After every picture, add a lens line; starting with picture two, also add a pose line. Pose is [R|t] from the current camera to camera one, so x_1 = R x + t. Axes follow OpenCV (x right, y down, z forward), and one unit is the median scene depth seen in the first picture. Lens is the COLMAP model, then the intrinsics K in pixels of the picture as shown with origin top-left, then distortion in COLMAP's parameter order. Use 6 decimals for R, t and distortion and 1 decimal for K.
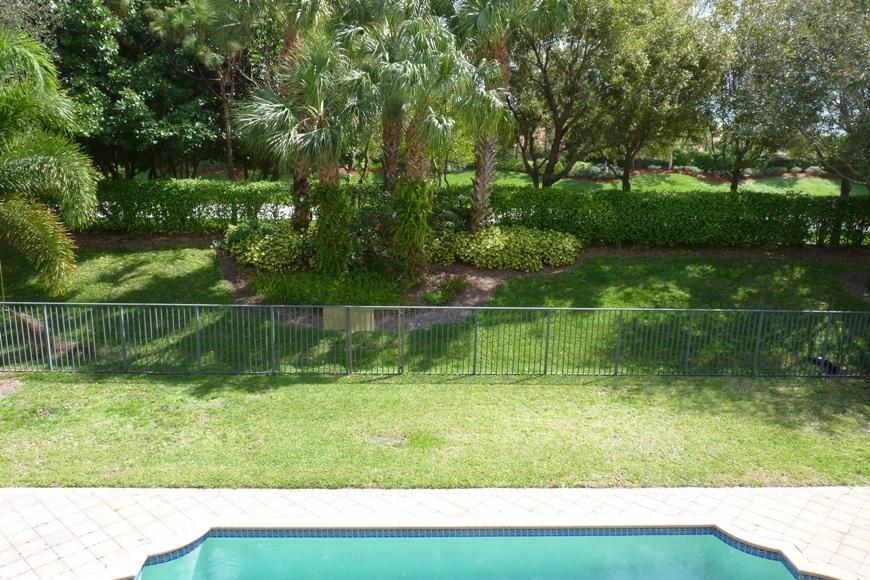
lens RADIAL K [[700.9, 0, 430.8], [0, 700.9, 293.0], [0, 0, 1]] dist [-0.008123, -0.008941]
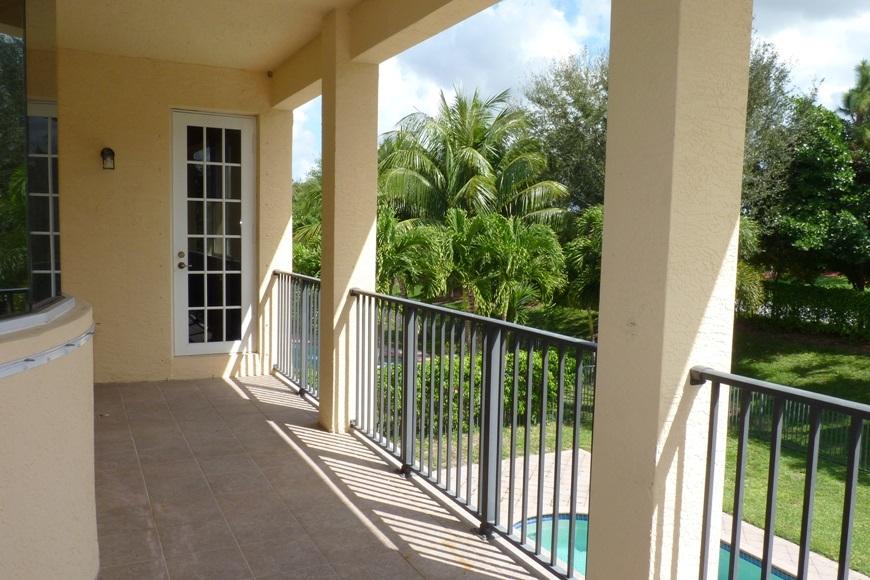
lens RADIAL K [[700.9, 0, 430.8], [0, 700.9, 293.0], [0, 0, 1]] dist [-0.008123, -0.008941]
pose [[0.414259, 0.070709, -0.907408, 0.261997], [-0.221519, 0.974831, -0.025167, 0.015384], [0.882790, 0.211433, 0.419496, -0.044836]]
